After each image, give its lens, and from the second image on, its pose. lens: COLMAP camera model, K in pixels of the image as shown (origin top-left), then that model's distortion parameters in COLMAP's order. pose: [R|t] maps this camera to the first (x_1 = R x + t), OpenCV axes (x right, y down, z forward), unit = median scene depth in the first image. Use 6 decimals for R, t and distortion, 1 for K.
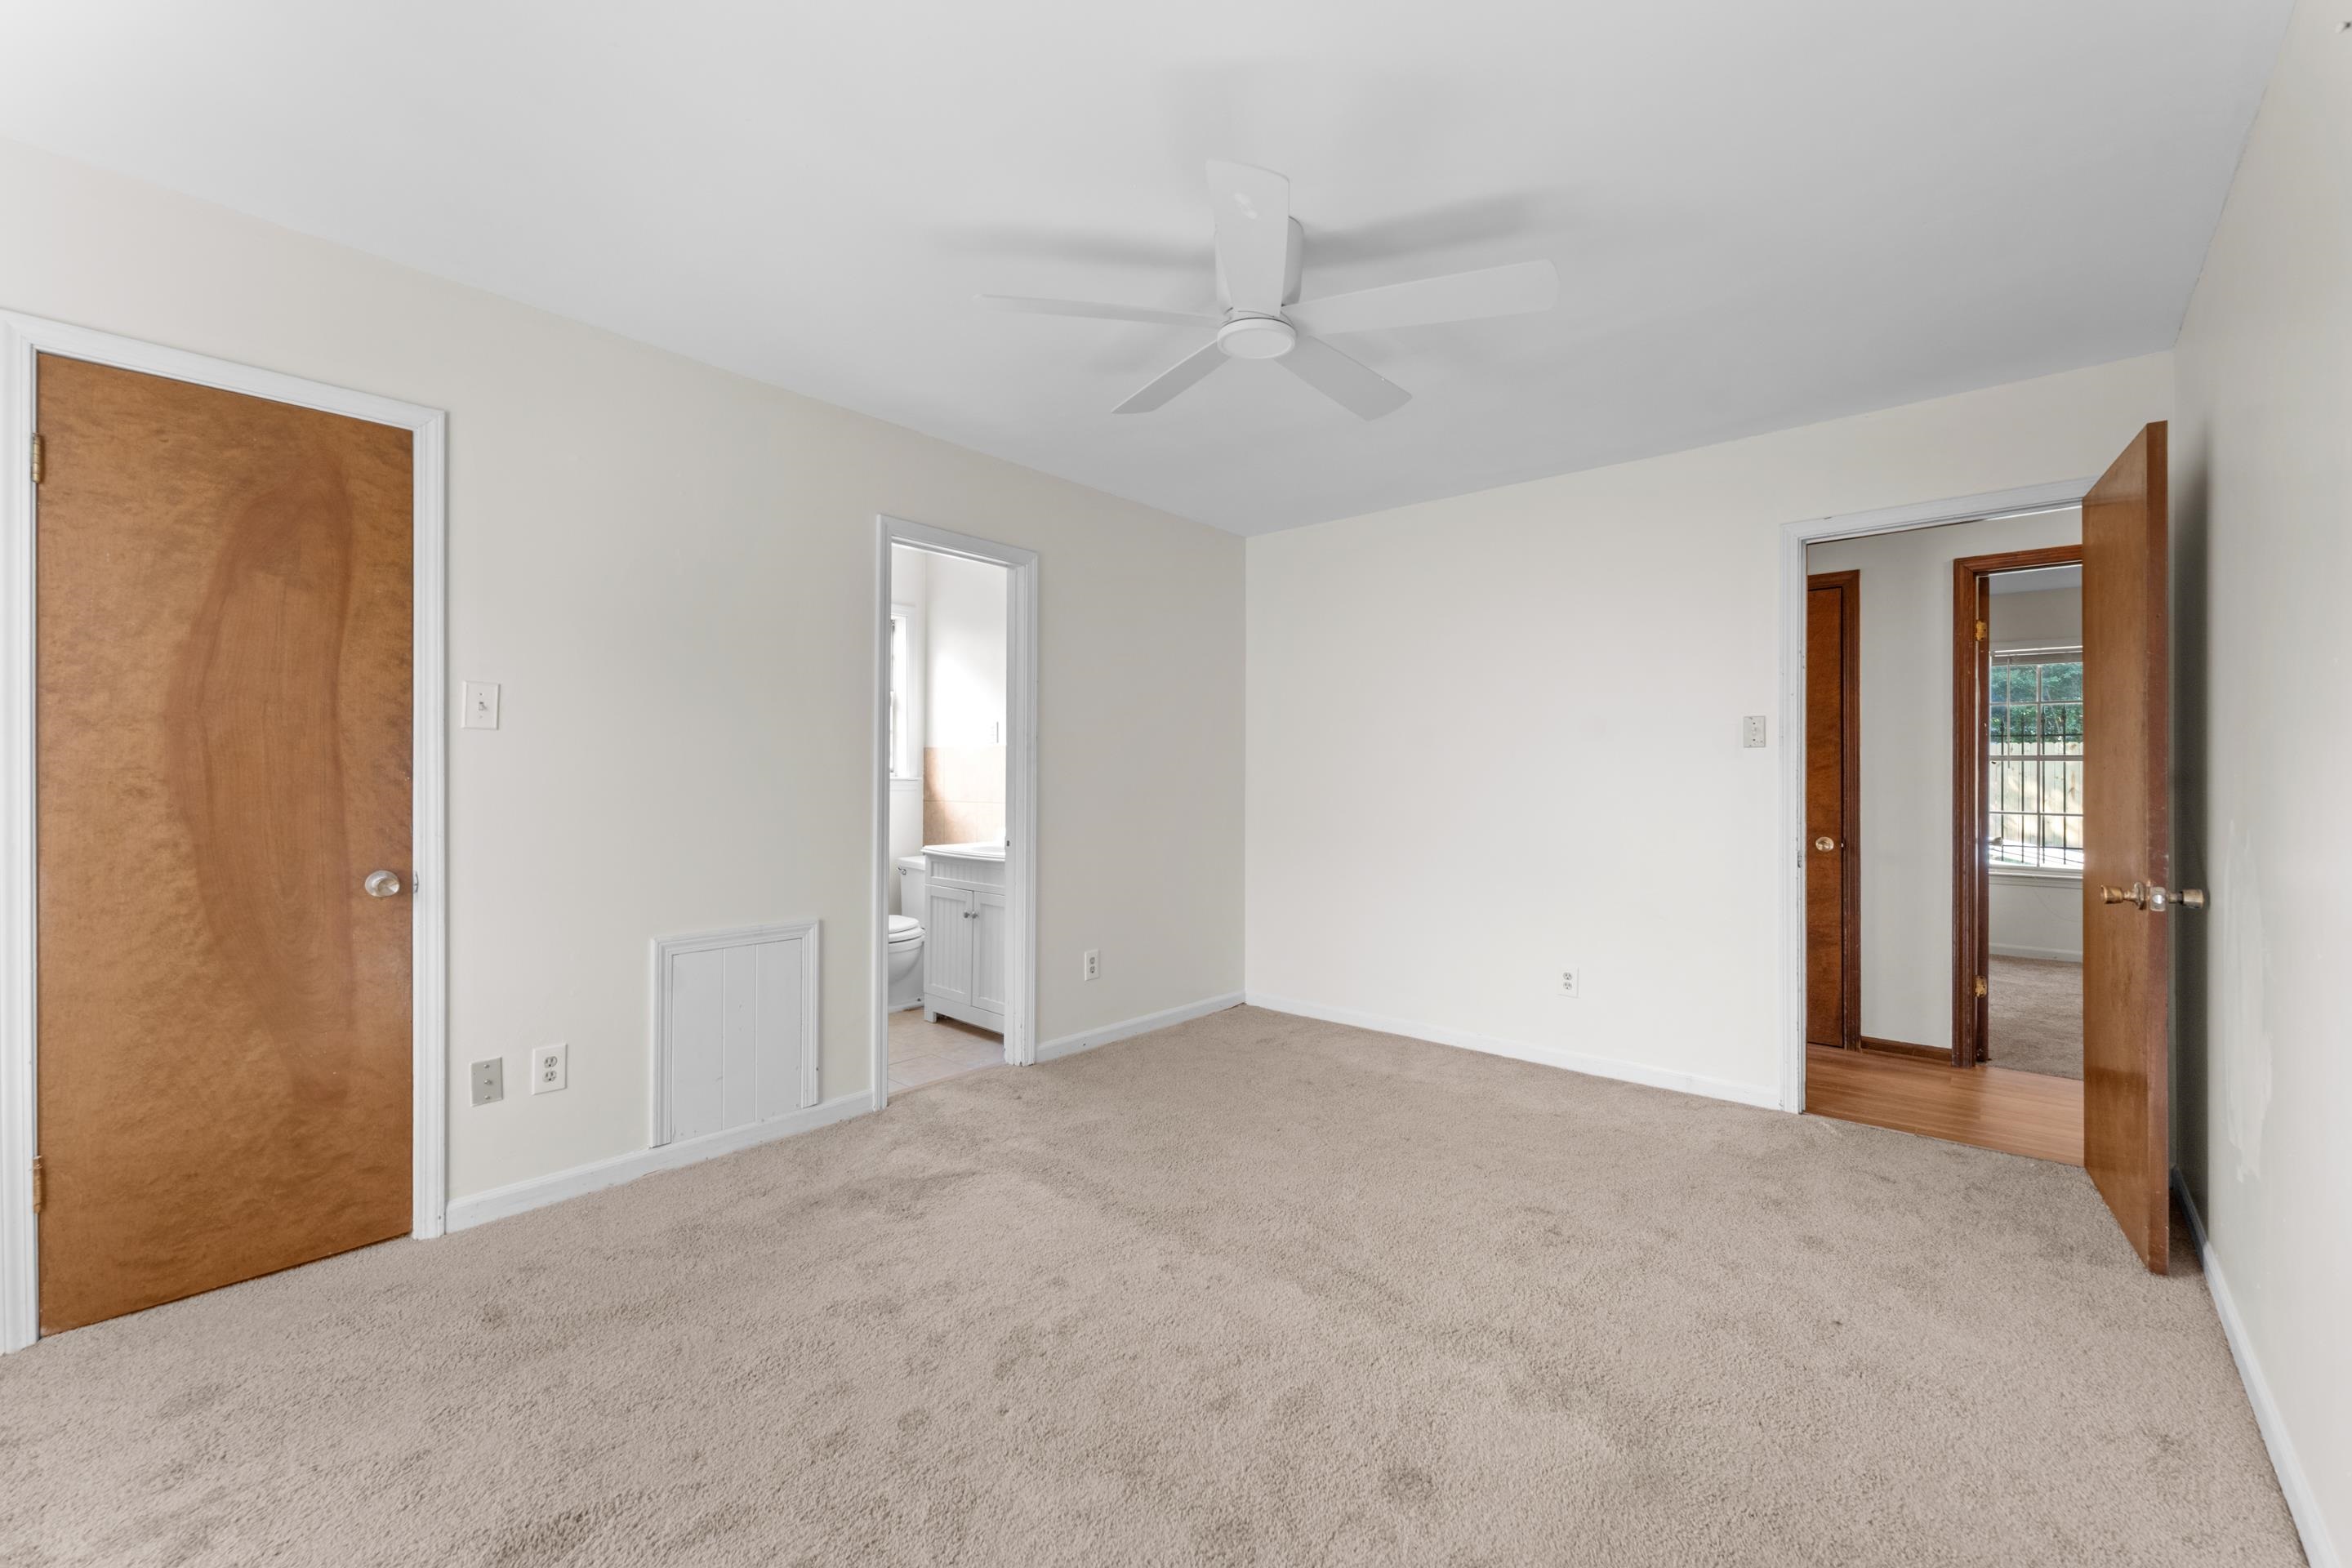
lens RADIAL K [[939.8, 0, 1173.6], [0, 939.8, 778.2], [0, 0, 1]] dist [-0.000750, 0.000238]
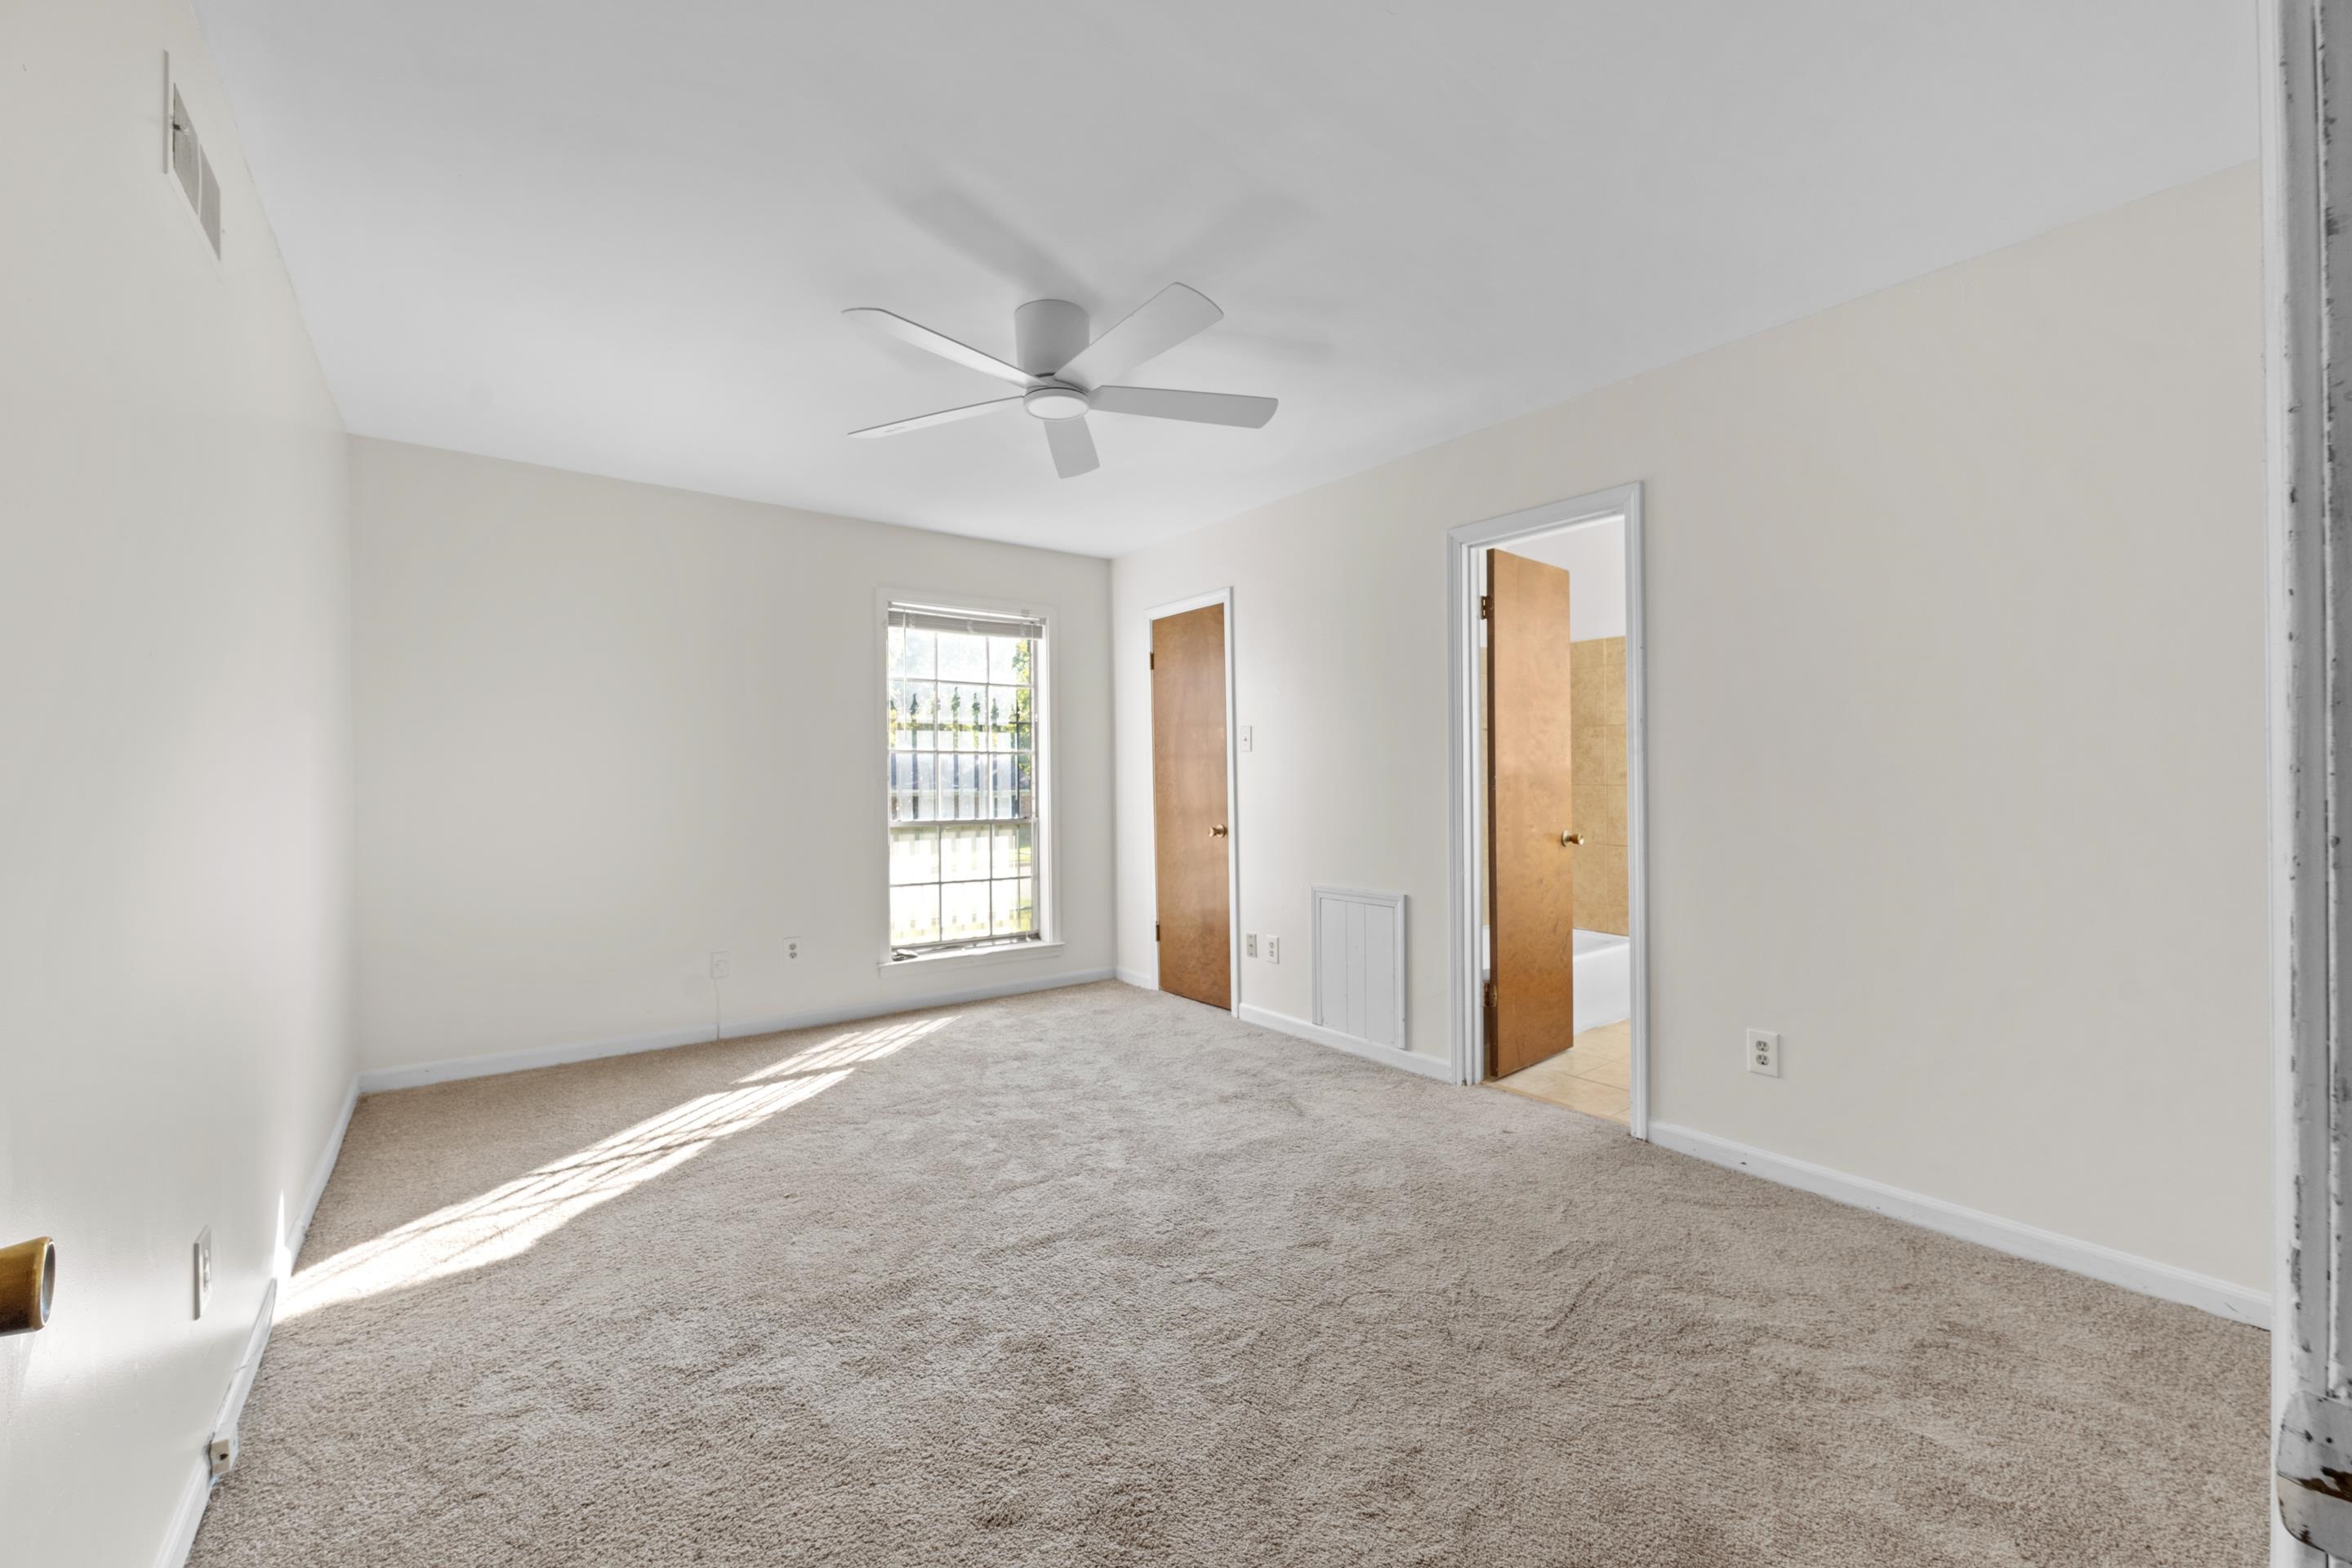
lens RADIAL K [[939.8, 0, 1173.6], [0, 939.8, 778.2], [0, 0, 1]] dist [-0.000750, 0.000238]
pose [[-0.197814, -0.006533, -0.980218, 1.000795], [0.005137, 0.999957, -0.007701, 0.012082], [0.980226, -0.006559, -0.197772, 1.121068]]
